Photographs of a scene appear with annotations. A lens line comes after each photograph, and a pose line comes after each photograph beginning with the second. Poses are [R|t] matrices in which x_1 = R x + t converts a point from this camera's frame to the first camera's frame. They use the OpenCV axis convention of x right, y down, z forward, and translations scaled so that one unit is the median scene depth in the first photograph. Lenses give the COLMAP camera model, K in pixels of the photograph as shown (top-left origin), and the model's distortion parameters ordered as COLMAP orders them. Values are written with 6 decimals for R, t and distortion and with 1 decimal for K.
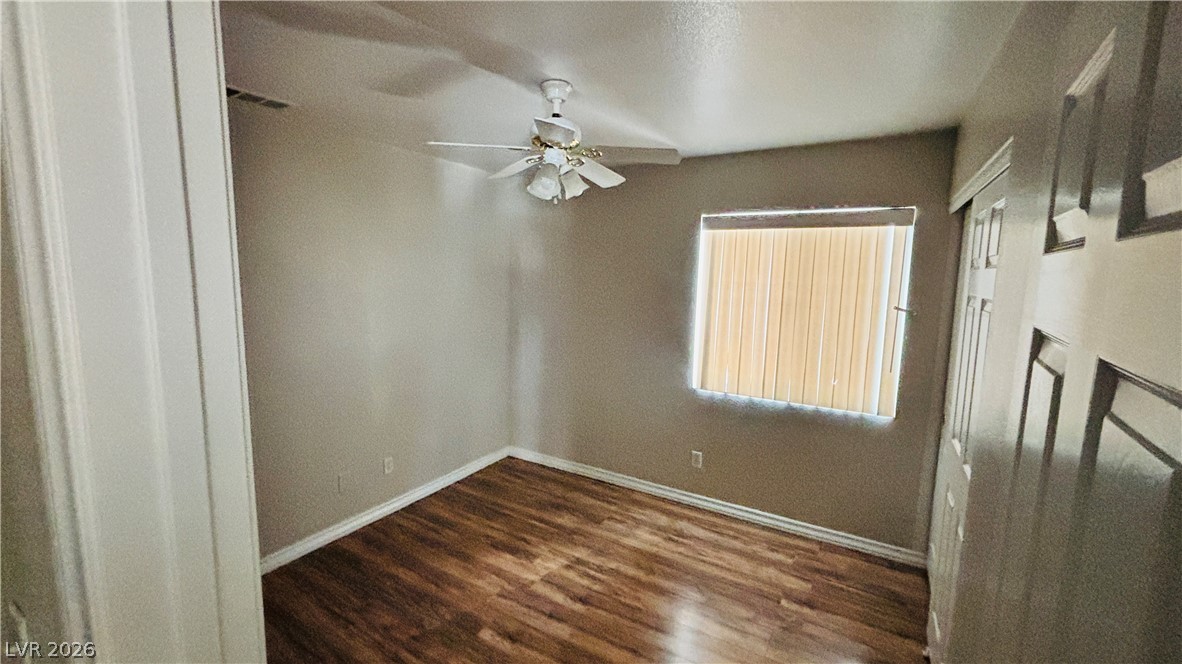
lens RADIAL K [[484.5, 0, 591.0], [0, 484.5, 332.0], [0, 0, 1]] dist [-0.001997, -0.000122]
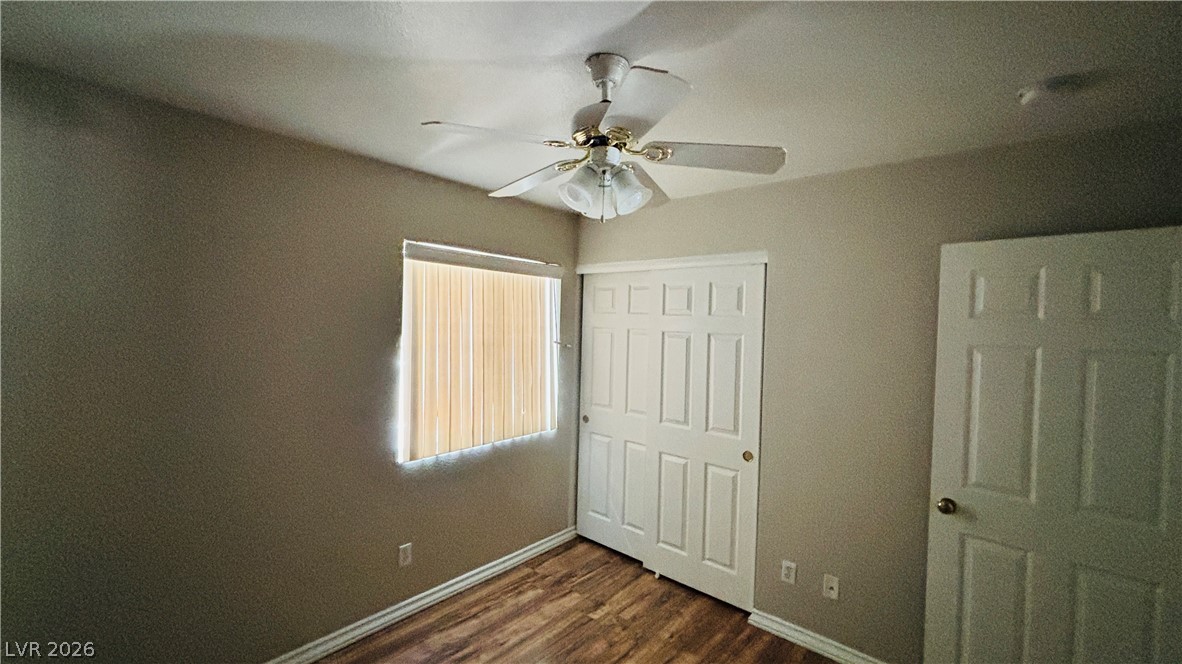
lens RADIAL K [[484.5, 0, 591.0], [0, 484.5, 332.0], [0, 0, 1]] dist [-0.001997, -0.000122]
pose [[0.179865, -0.041105, 0.982832, -0.539096], [0.102938, 0.994428, 0.022751, -0.086362], [-0.978291, 0.097079, 0.183094, 0.616931]]
